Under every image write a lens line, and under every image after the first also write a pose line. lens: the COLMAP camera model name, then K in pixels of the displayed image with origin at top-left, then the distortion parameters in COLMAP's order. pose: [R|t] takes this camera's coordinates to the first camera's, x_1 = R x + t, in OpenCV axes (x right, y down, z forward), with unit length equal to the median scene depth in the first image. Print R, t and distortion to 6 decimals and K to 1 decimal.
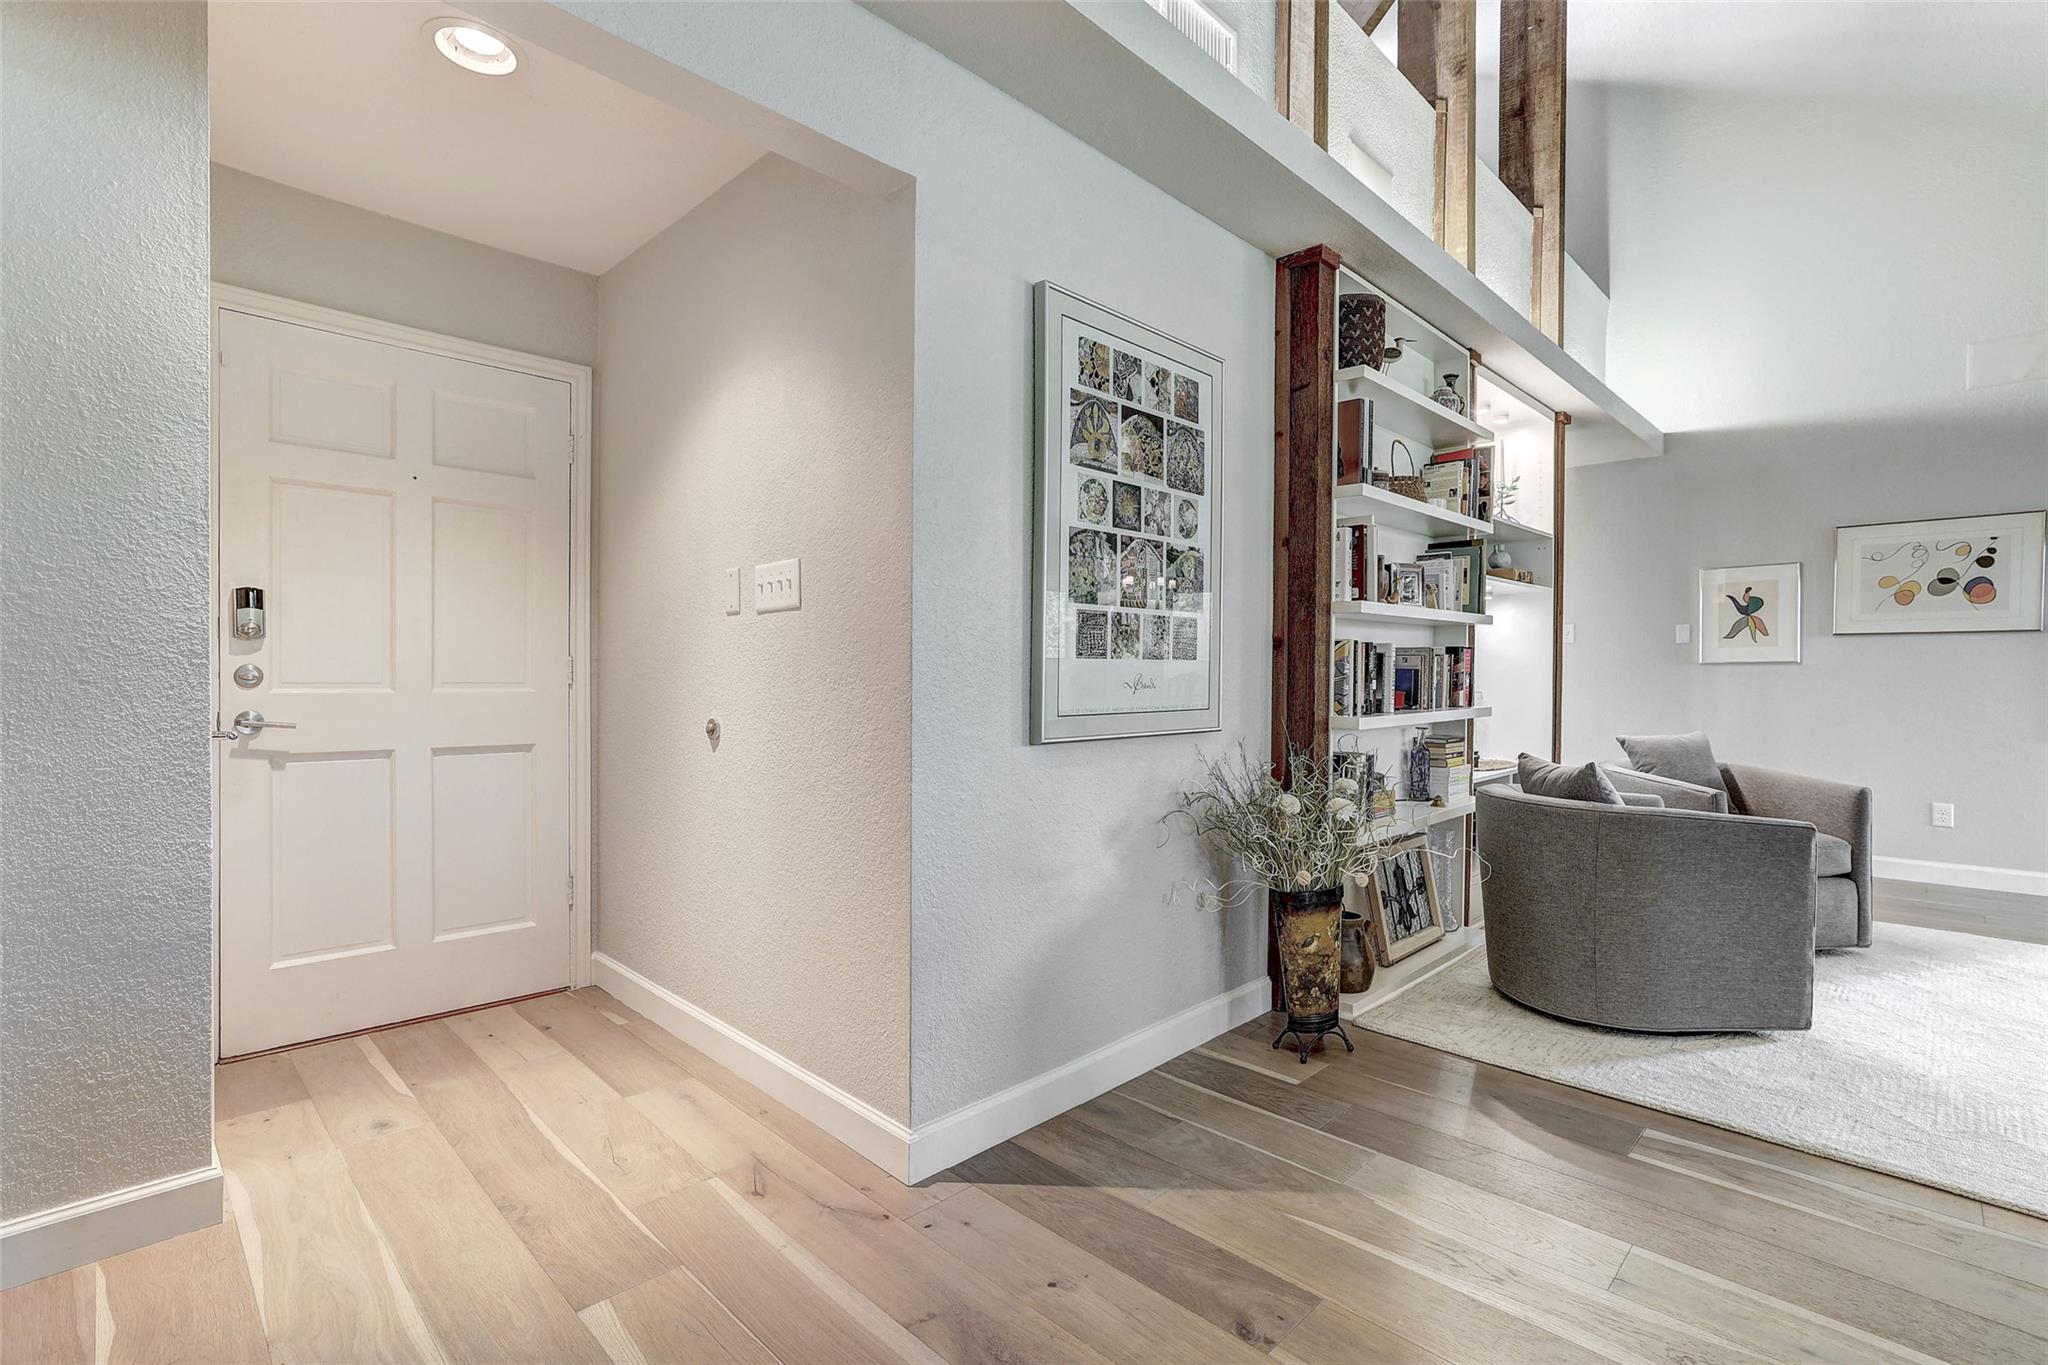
lens RADIAL K [[940.9, 0, 1019.3], [0, 940.9, 649.8], [0, 0, 1]] dist [-0.037122, 0.020523]
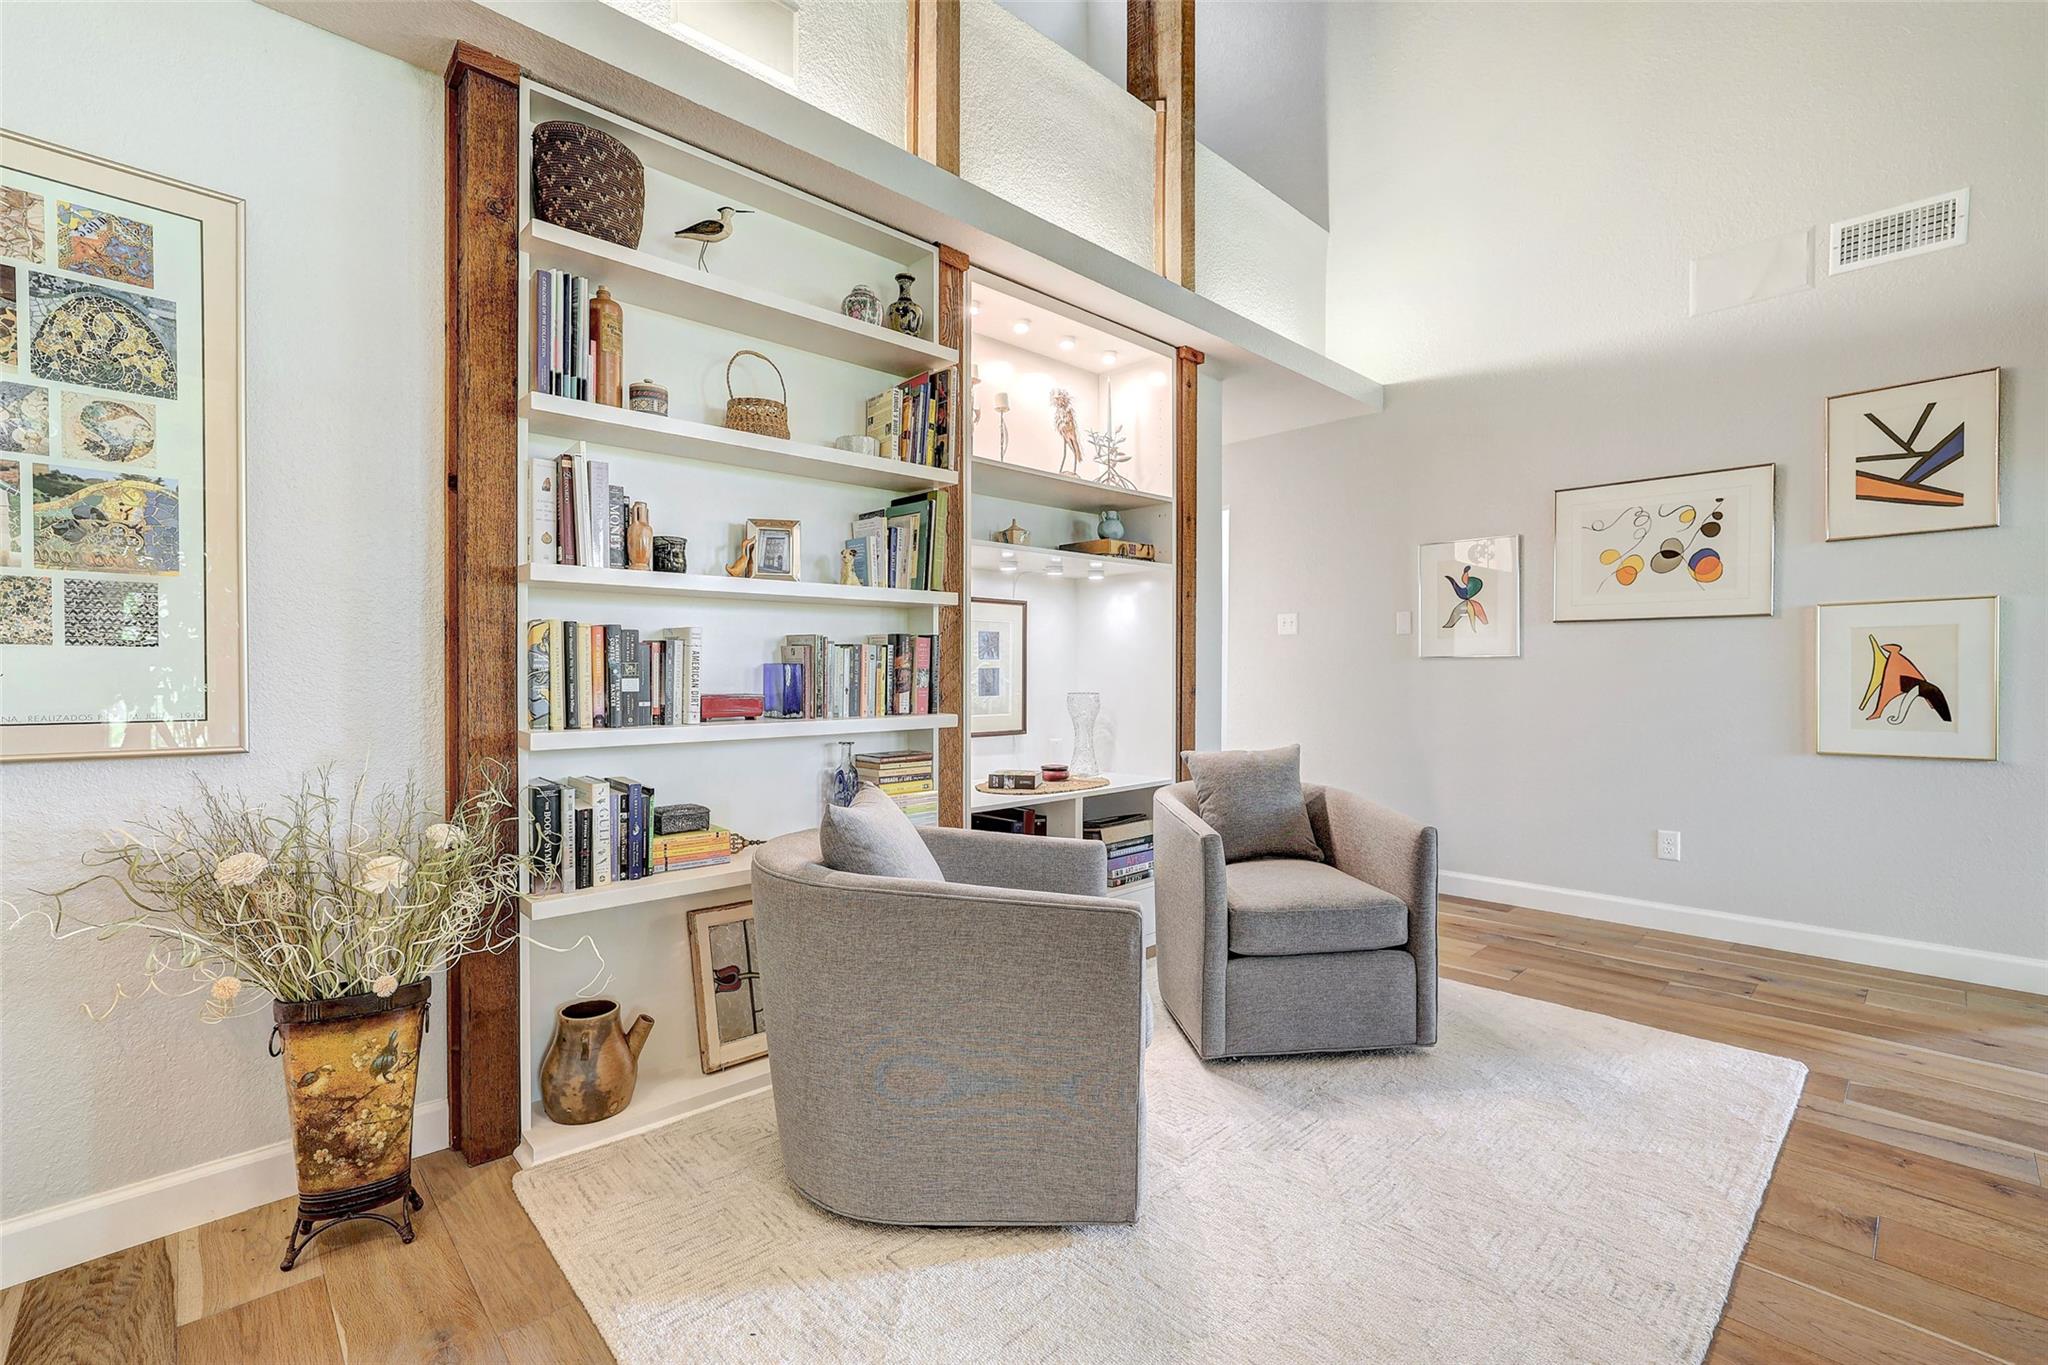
lens RADIAL K [[882.8, 0, 1027.0], [0, 882.8, 645.4], [0, 0, 1]] dist [-0.040686, 0.023524]
pose [[0.999625, -0.000194, -0.027392, 0.617703], [0.000134, 0.999998, -0.002220, 0.008363], [0.027392, 0.002216, 0.999622, 0.305799]]
